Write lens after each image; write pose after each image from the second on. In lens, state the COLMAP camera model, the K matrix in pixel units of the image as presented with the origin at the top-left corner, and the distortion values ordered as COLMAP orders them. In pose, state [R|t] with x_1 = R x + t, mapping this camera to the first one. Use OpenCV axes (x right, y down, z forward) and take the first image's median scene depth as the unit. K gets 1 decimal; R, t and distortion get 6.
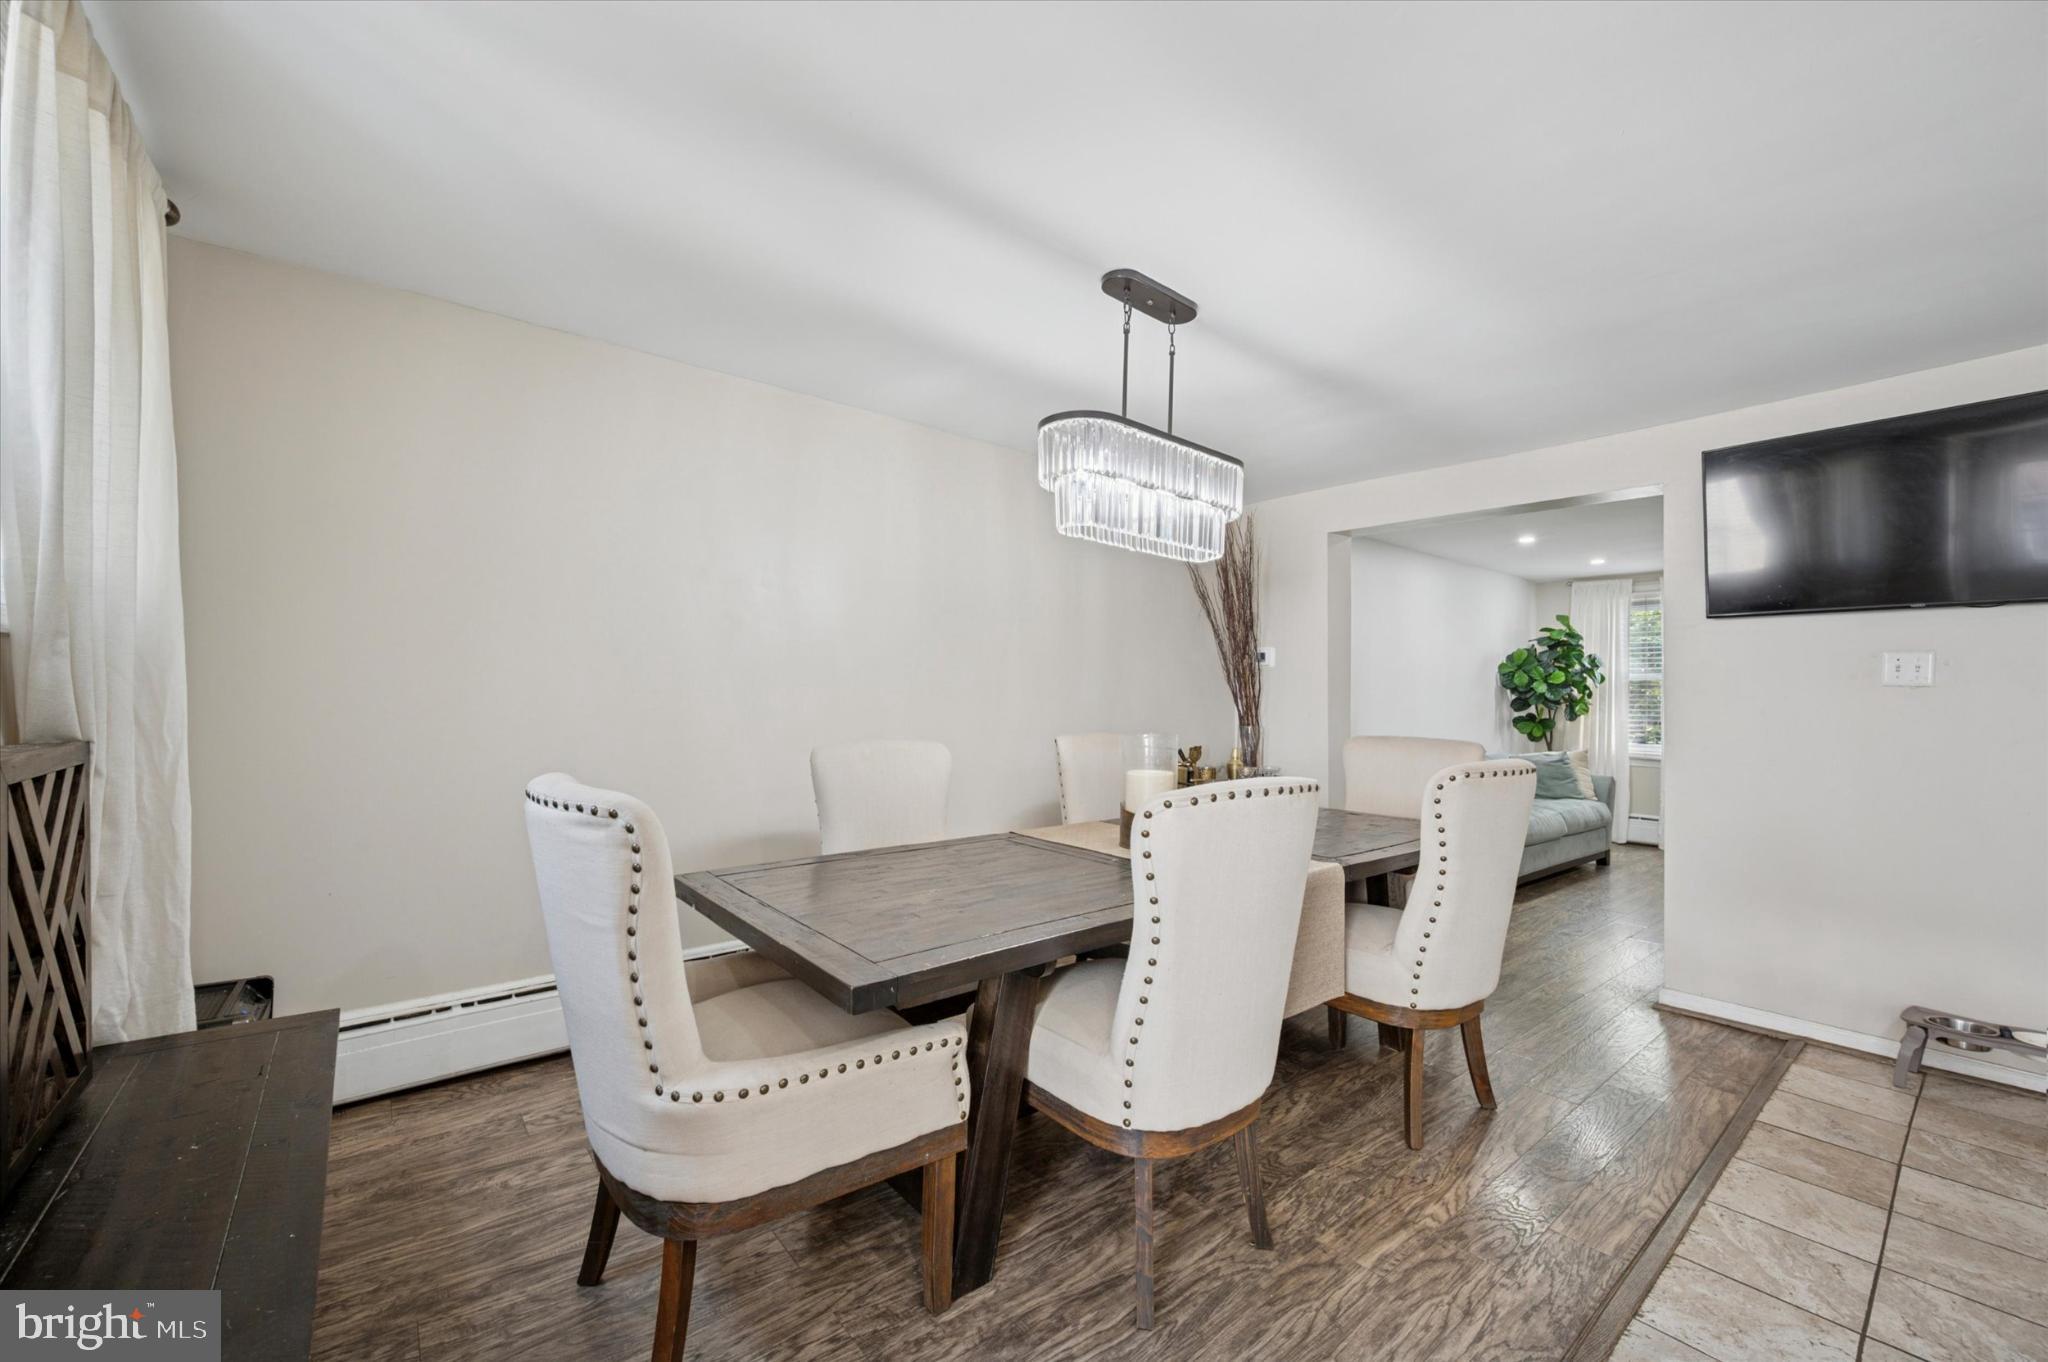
lens RADIAL K [[816.7, 0, 1029.2], [0, 816.7, 682.3], [0, 0, 1]] dist [0.008693, -0.000639]
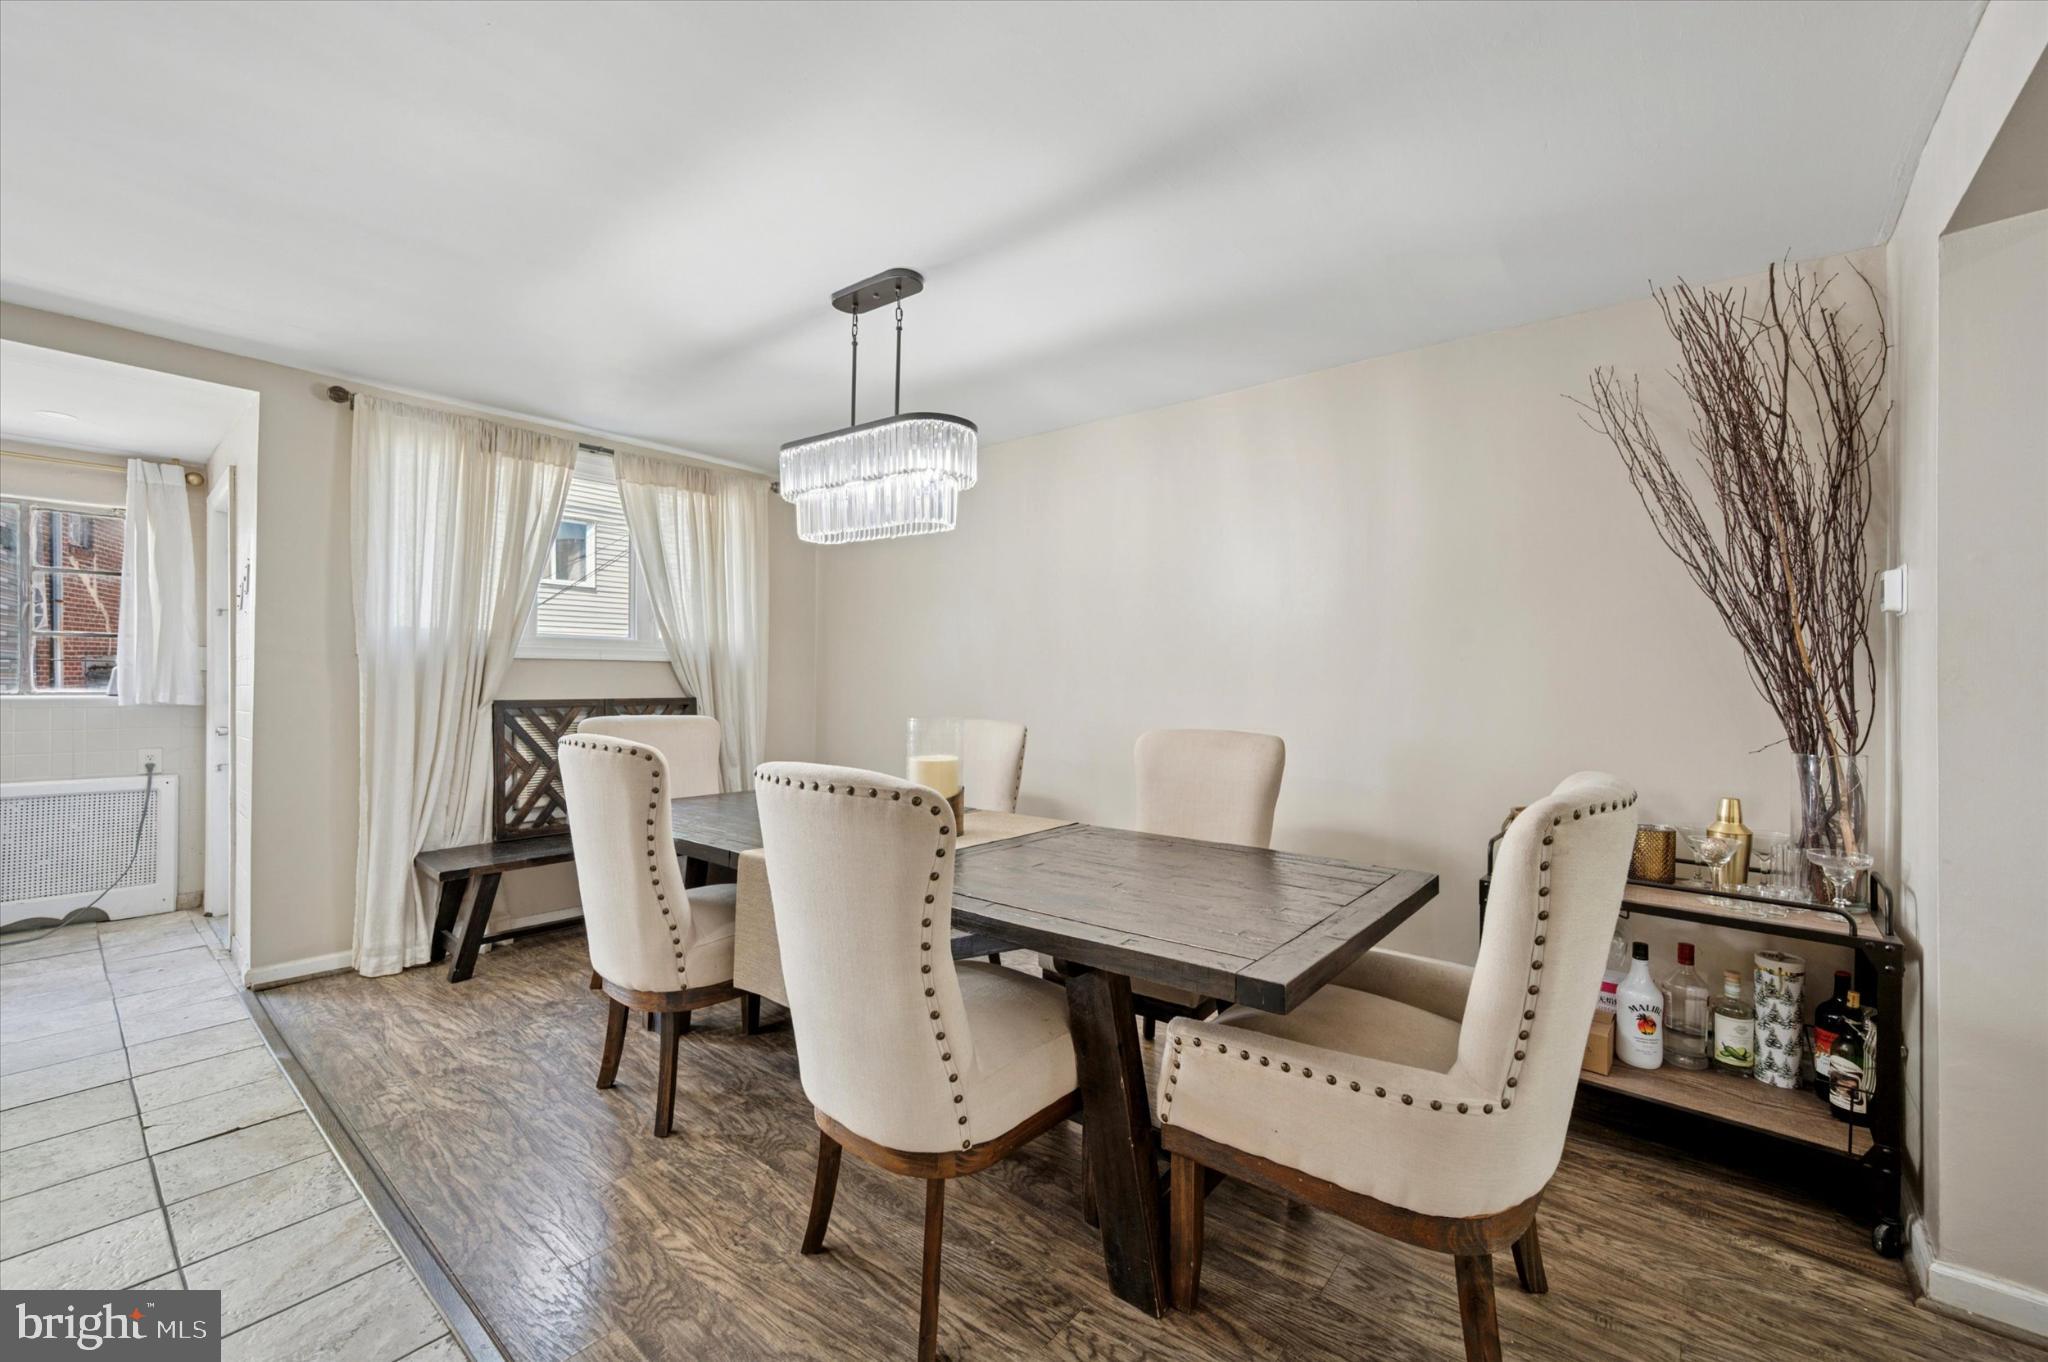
lens RADIAL K [[817.9, 0, 1023.9], [0, 817.9, 687.8], [0, 0, 1]] dist [-0.002072, -0.000206]
pose [[0.193889, -0.007517, -0.980995, 1.169460], [0.004660, 0.999966, -0.006741, 0.035722], [0.981012, -0.003264, 0.193918, 0.965092]]
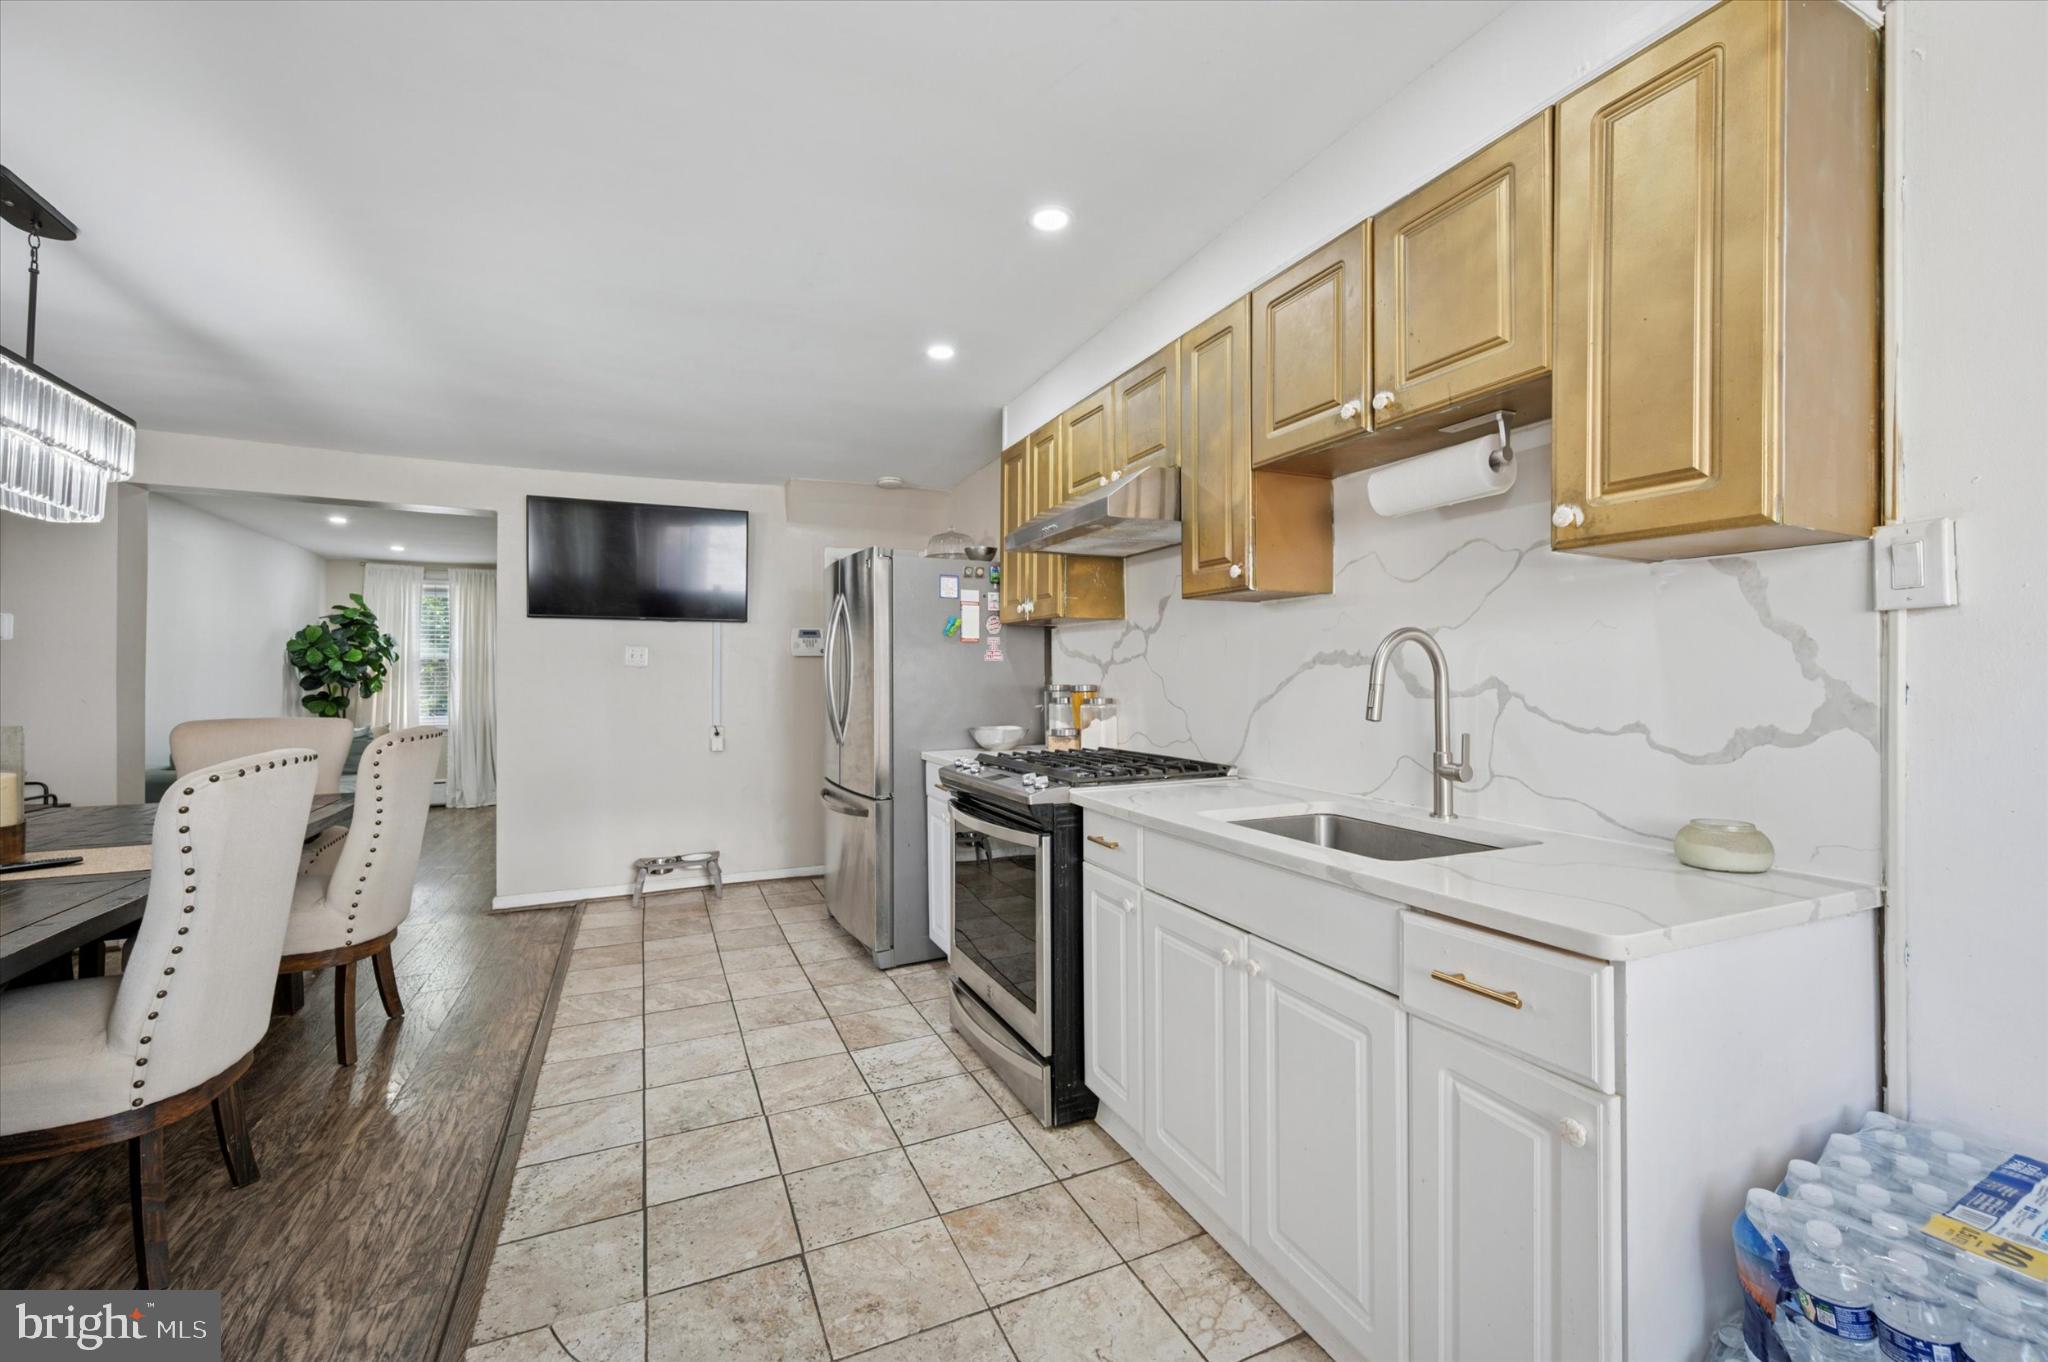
lens RADIAL K [[827.7, 0, 1030.4], [0, 827.7, 667.2], [0, 0, 1]] dist [-0.000123, -0.000295]
pose [[0.254996, -0.000874, 0.966942, -0.381366], [-0.009243, 0.999952, 0.003342, -0.008289], [-0.966898, -0.009790, 0.254975, -0.208517]]
